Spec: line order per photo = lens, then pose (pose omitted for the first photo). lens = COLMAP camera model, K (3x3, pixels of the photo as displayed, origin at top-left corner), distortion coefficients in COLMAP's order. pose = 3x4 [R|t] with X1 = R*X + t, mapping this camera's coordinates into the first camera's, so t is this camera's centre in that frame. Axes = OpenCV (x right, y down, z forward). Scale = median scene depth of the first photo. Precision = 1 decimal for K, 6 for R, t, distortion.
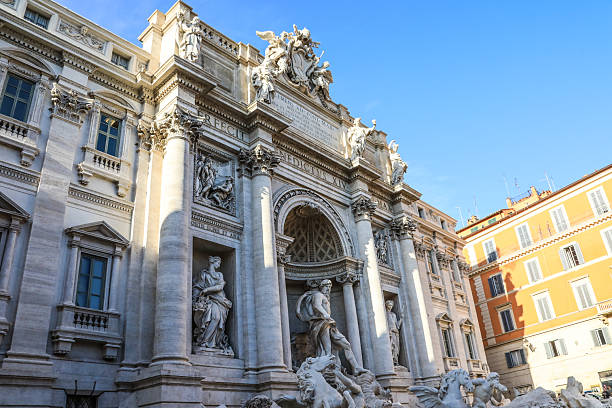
lens RADIAL K [[486.3, 0, 305.0], [0, 486.3, 204.3], [0, 0, 1]] dist [-0.165417, 0.099138]
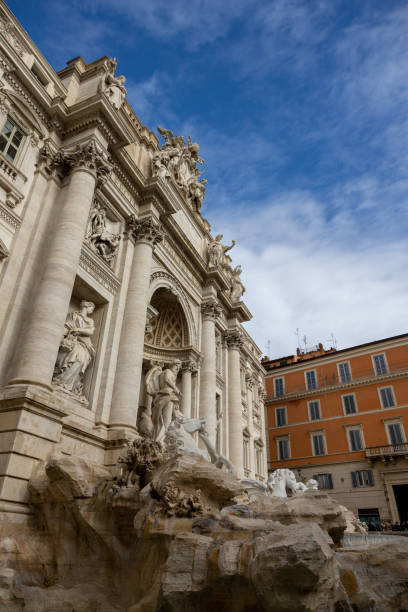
lens RADIAL K [[404.7, 0, 204.0], [0, 404.7, 306.0], [0, 0, 1]] dist [0.003213, 0.001671]
pose [[0.937630, 0.259224, 0.231631, -0.142322], [-0.237198, 0.964163, -0.118852, 0.143254], [-0.254139, 0.056497, 0.965516, 0.144435]]
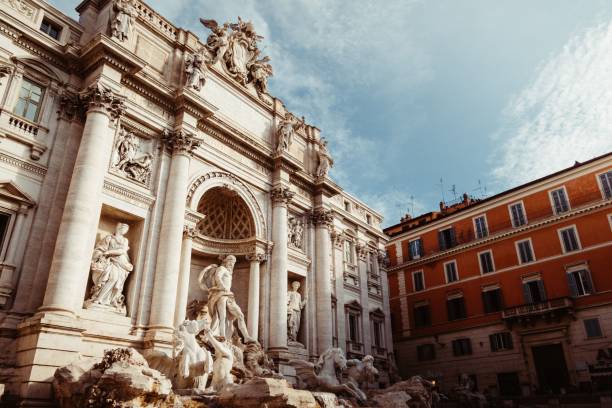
lens RADIAL K [[474.0, 0, 309.6], [0, 474.0, 201.4], [0, 0, 1]] dist [-0.001477, 0.003510]
pose [[0.991400, 0.110544, 0.070049, 0.140328], [-0.112373, 0.993406, 0.022729, -0.013387], [-0.067074, -0.030405, 0.997285, -0.099722]]
